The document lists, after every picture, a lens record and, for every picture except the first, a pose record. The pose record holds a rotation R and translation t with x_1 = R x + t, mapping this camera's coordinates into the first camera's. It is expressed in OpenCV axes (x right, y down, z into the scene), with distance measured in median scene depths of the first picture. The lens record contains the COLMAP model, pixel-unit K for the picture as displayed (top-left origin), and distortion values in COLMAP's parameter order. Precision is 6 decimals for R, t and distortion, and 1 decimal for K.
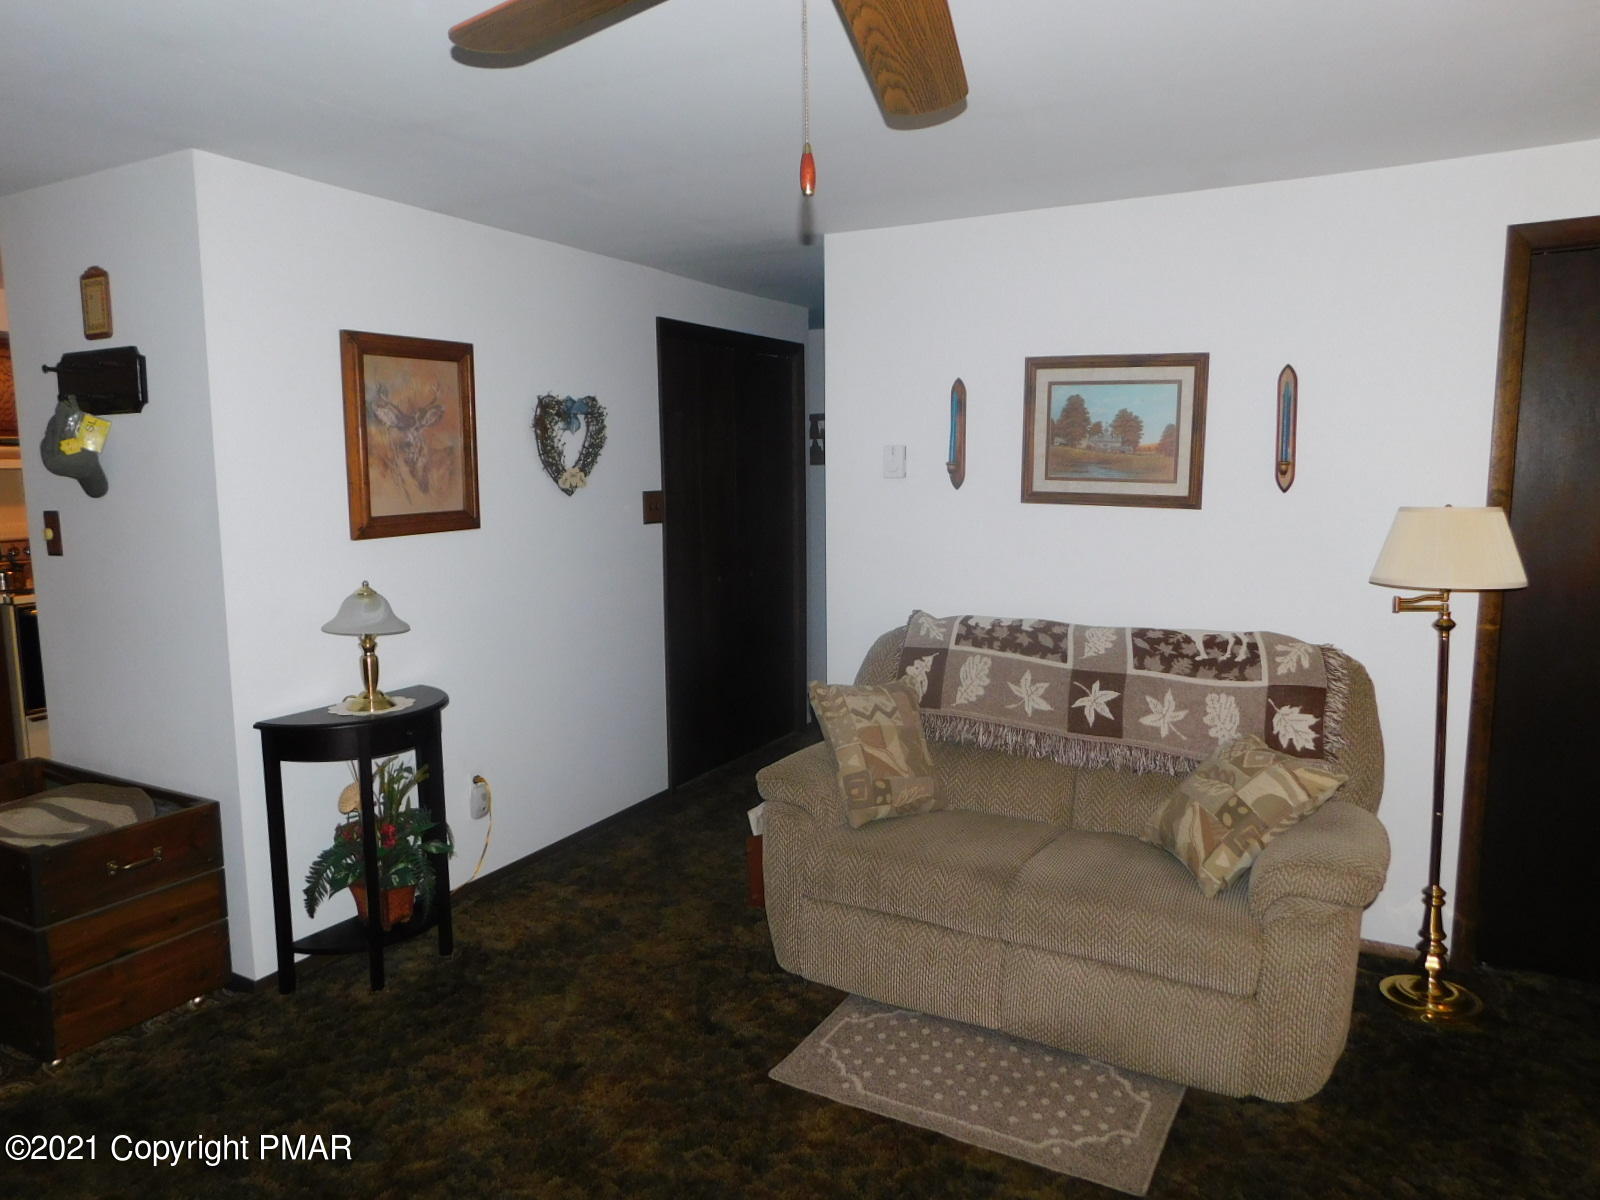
lens RADIAL K [[1068.6, 0, 806.6], [0, 1068.6, 598.8], [0, 0, 1]] dist [-0.030963, 0.000486]
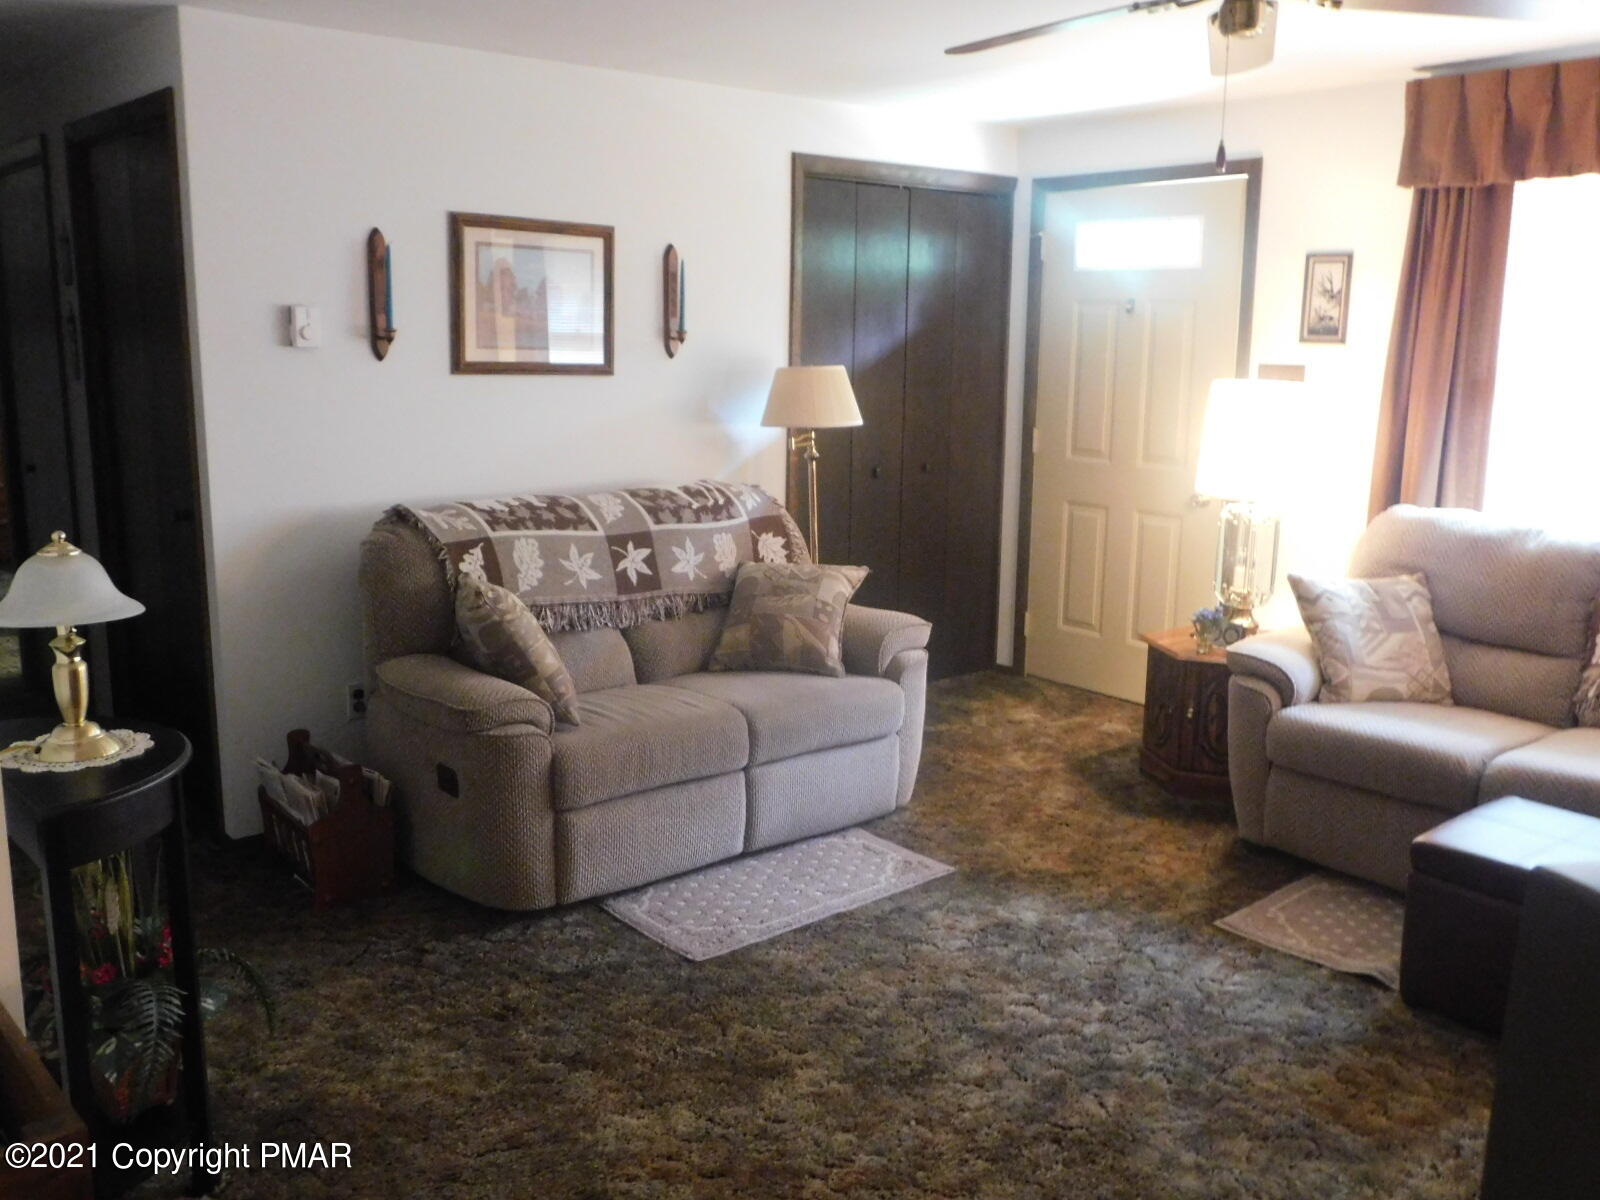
lens RADIAL K [[1402.1, 0, 803.0], [0, 1402.1, 601.9], [0, 0, 1]] dist [-0.009634, 0.012443]
pose [[0.335850, -0.169203, 0.926593, -0.945203], [0.108267, 0.984147, 0.140471, -0.039516], [-0.935672, 0.053143, 0.348846, 0.360304]]
